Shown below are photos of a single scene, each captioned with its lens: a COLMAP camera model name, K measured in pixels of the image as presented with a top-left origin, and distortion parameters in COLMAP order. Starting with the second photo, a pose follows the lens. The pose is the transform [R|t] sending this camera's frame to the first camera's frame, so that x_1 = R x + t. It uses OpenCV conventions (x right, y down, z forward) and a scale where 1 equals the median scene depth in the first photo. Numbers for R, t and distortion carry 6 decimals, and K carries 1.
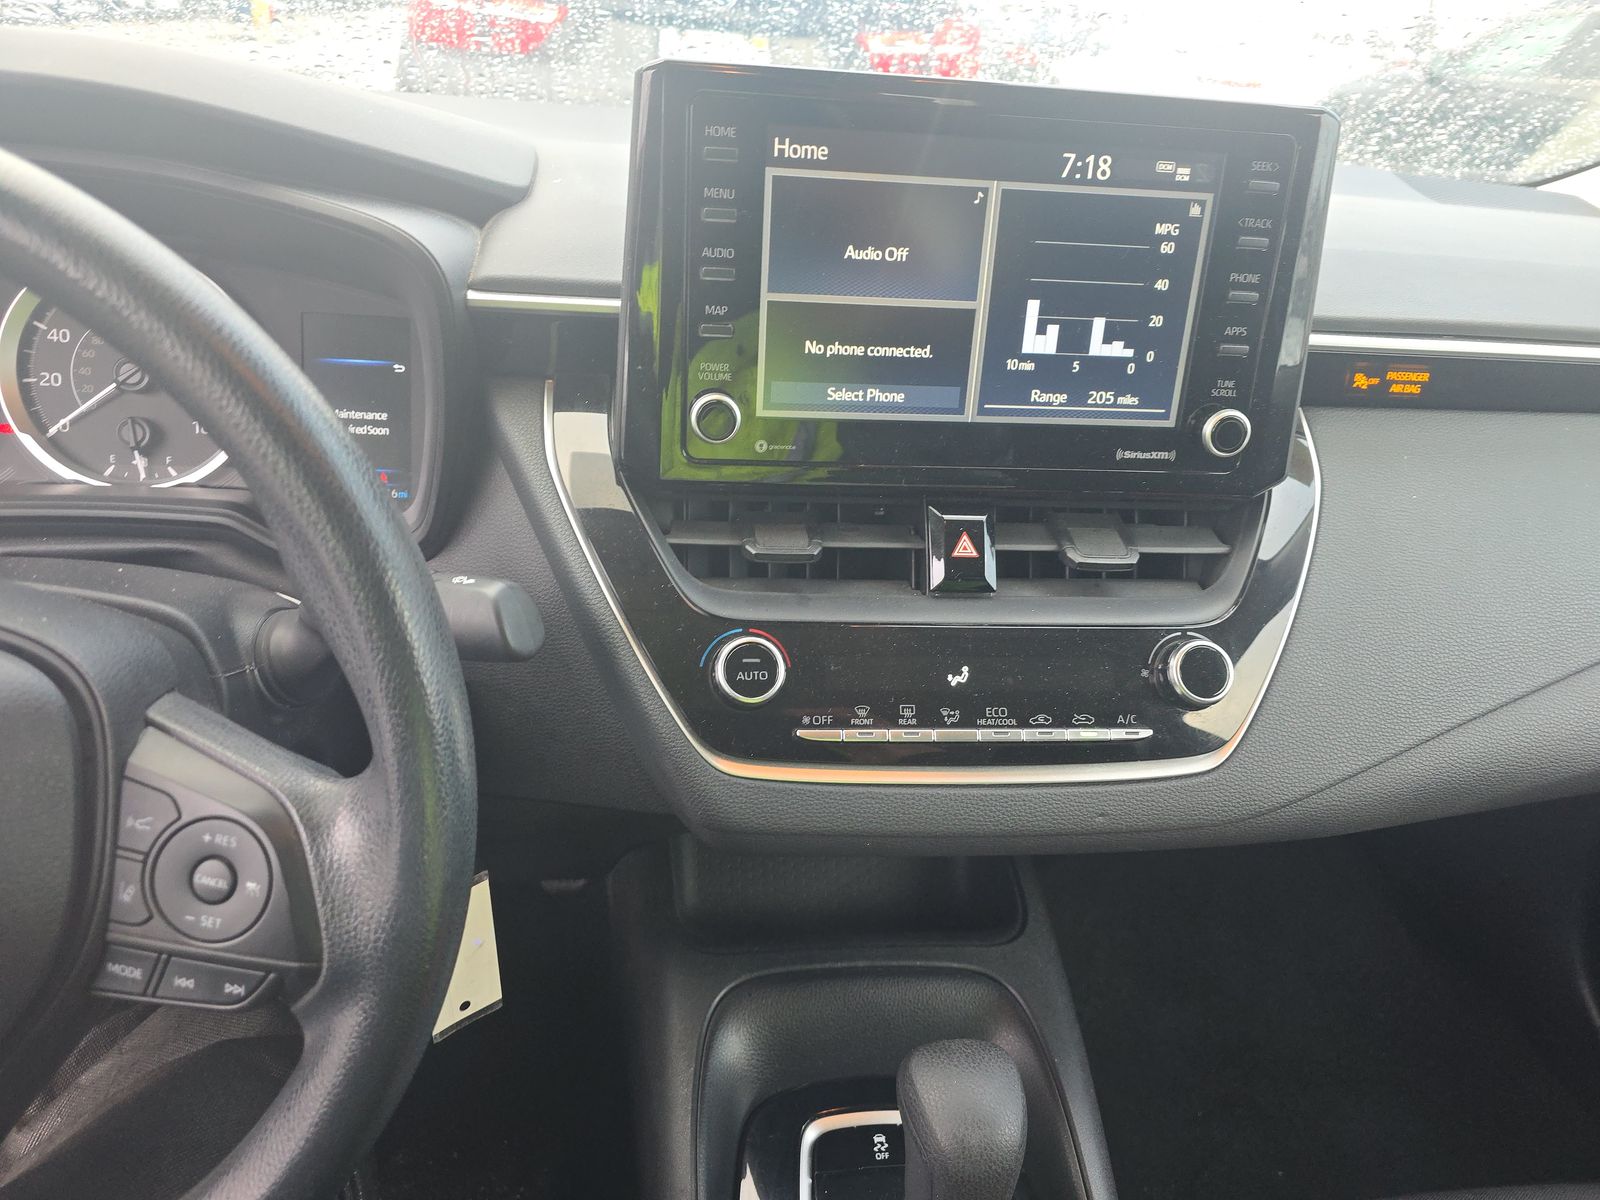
lens RADIAL K [[1054.6, 0, 806.5], [0, 1054.6, 588.7], [0, 0, 1]] dist [0.048771, -0.047238]
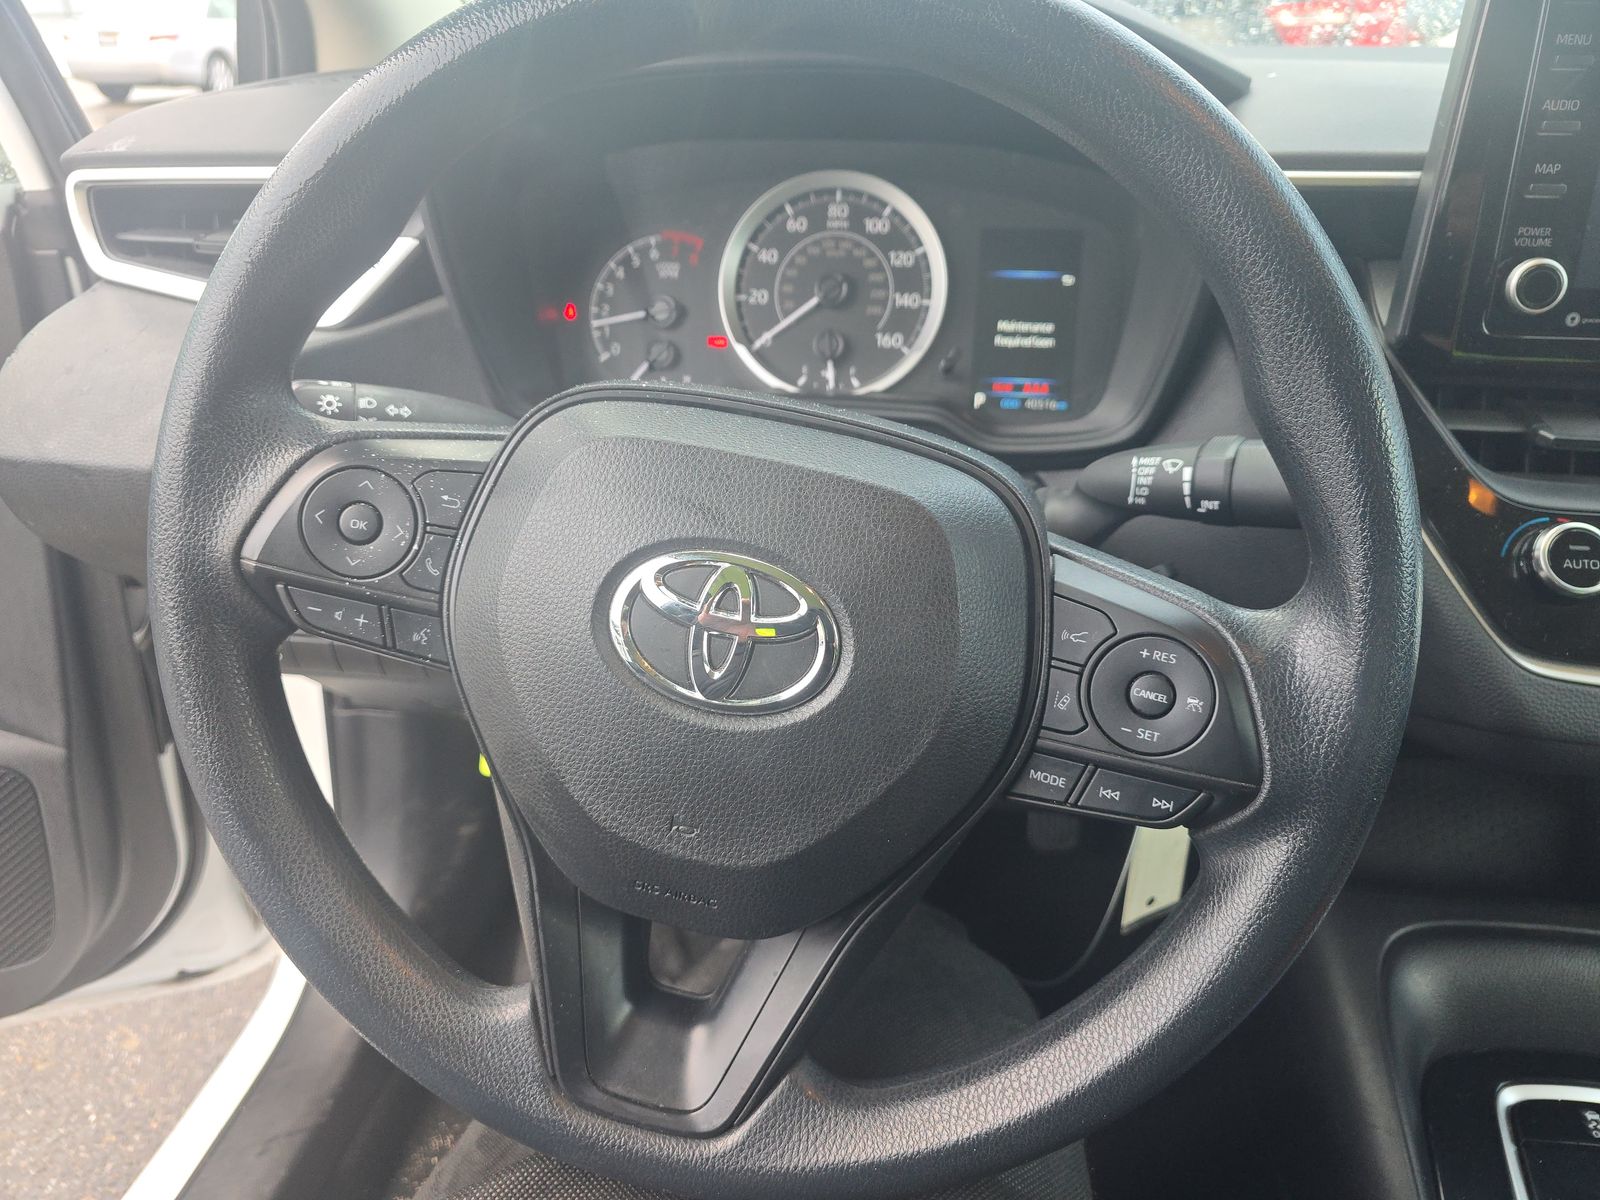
lens RADIAL K [[1062.4, 0, 795.6], [0, 1062.4, 599.2], [0, 0, 1]] dist [0.055287, -0.052438]
pose [[0.972060, 0.040824, -0.231155, -0.407380], [-0.045593, 0.998843, -0.015326, 0.132177], [0.230261, 0.025437, 0.972796, -0.053954]]
